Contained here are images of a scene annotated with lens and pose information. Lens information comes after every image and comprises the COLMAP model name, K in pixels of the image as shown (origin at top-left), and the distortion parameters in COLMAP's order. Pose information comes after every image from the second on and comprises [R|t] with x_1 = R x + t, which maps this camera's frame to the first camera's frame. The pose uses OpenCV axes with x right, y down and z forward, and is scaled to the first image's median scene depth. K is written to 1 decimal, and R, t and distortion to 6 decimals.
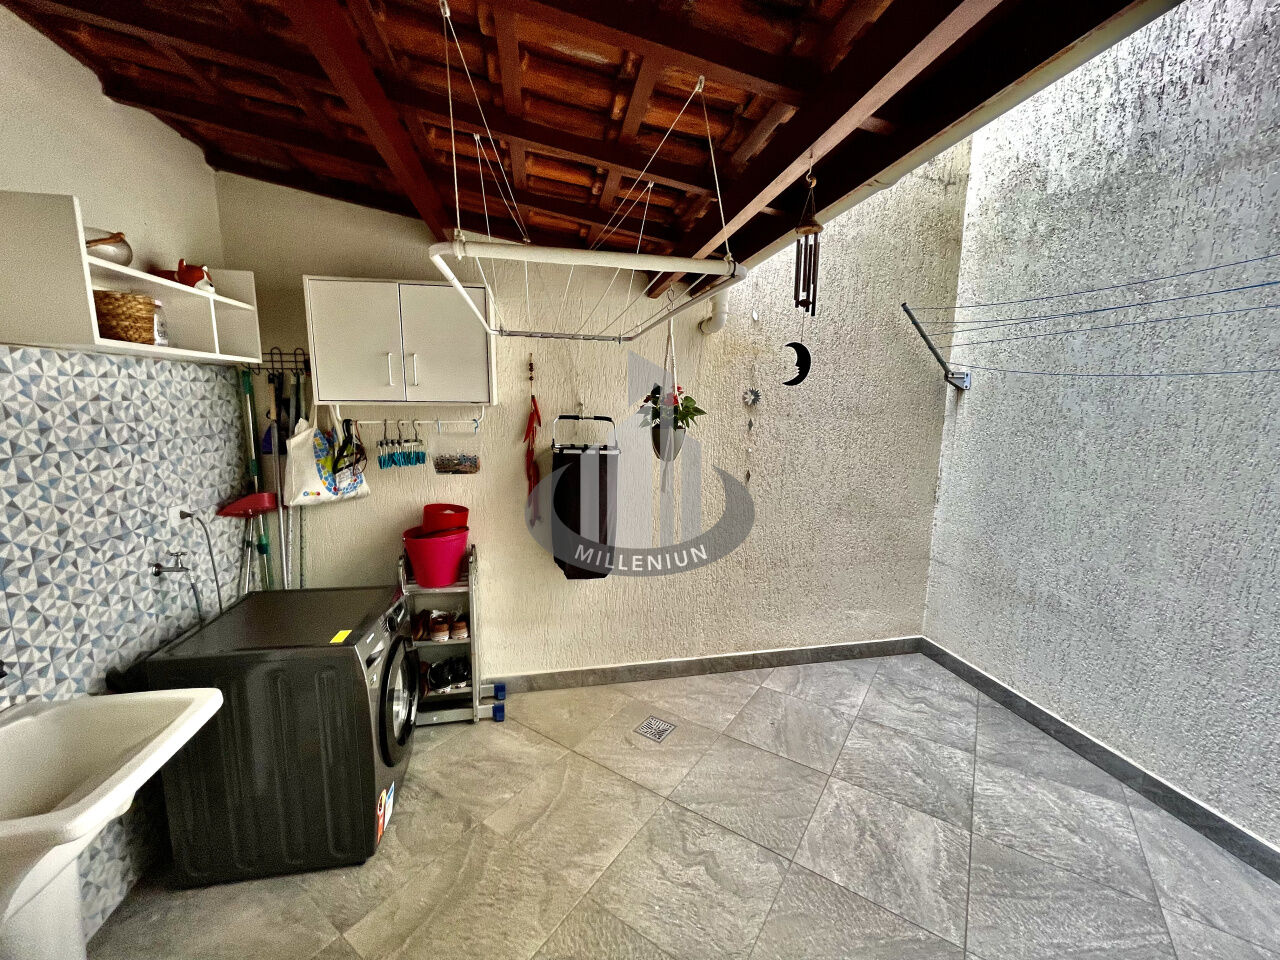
lens RADIAL K [[518.1, 0, 636.6], [0, 518.1, 480.8], [0, 0, 1]] dist [-0.007115, 0.003723]
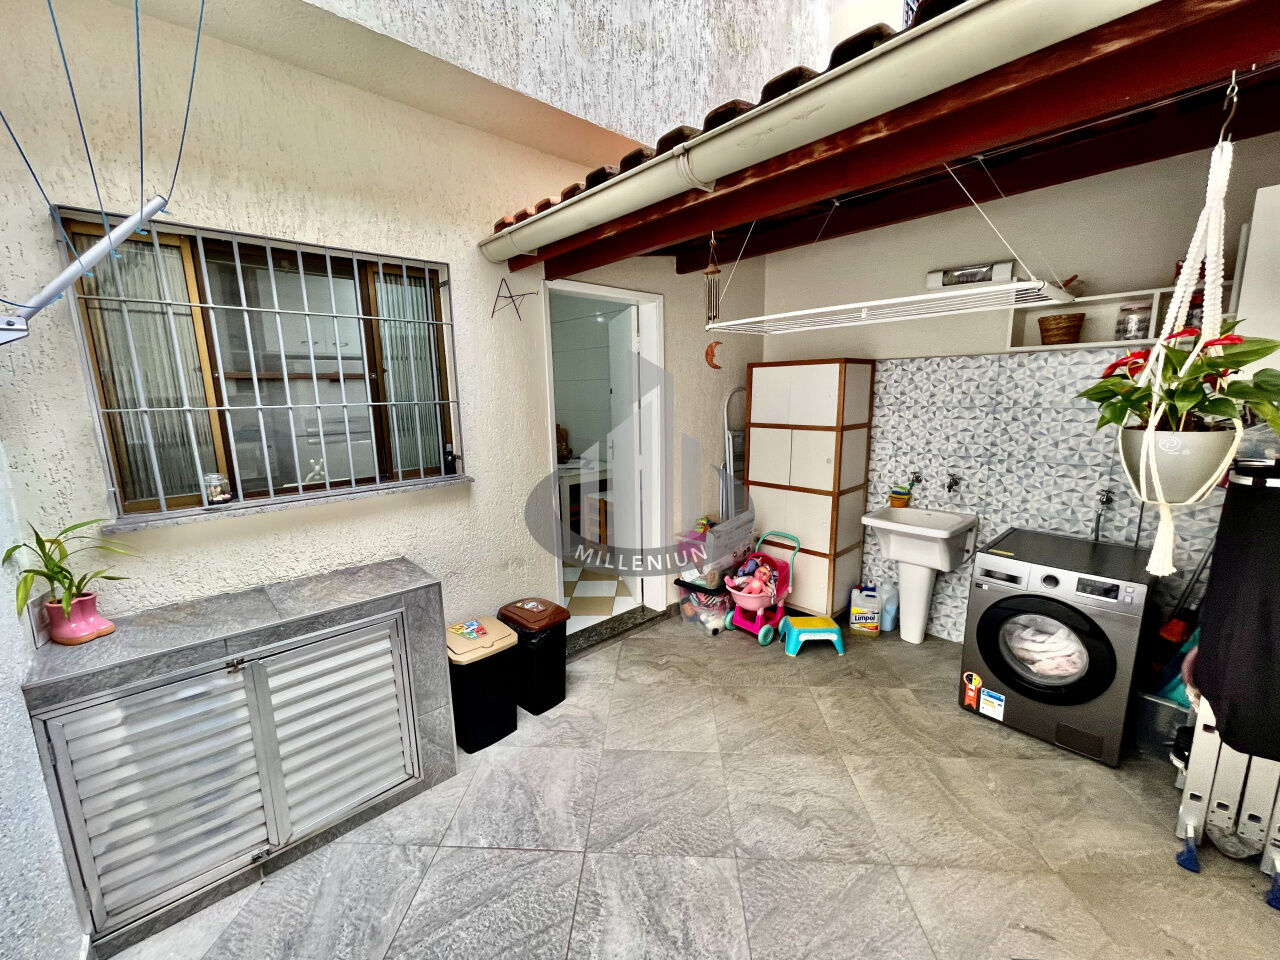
lens RADIAL K [[518.1, 0, 636.6], [0, 518.1, 480.8], [0, 0, 1]] dist [-0.007115, 0.003723]
pose [[-0.851324, 0.094015, -0.516149, 0.896755], [-0.076054, 0.951306, 0.298720, -0.203787], [0.519099, 0.293563, -0.802719, 1.486190]]
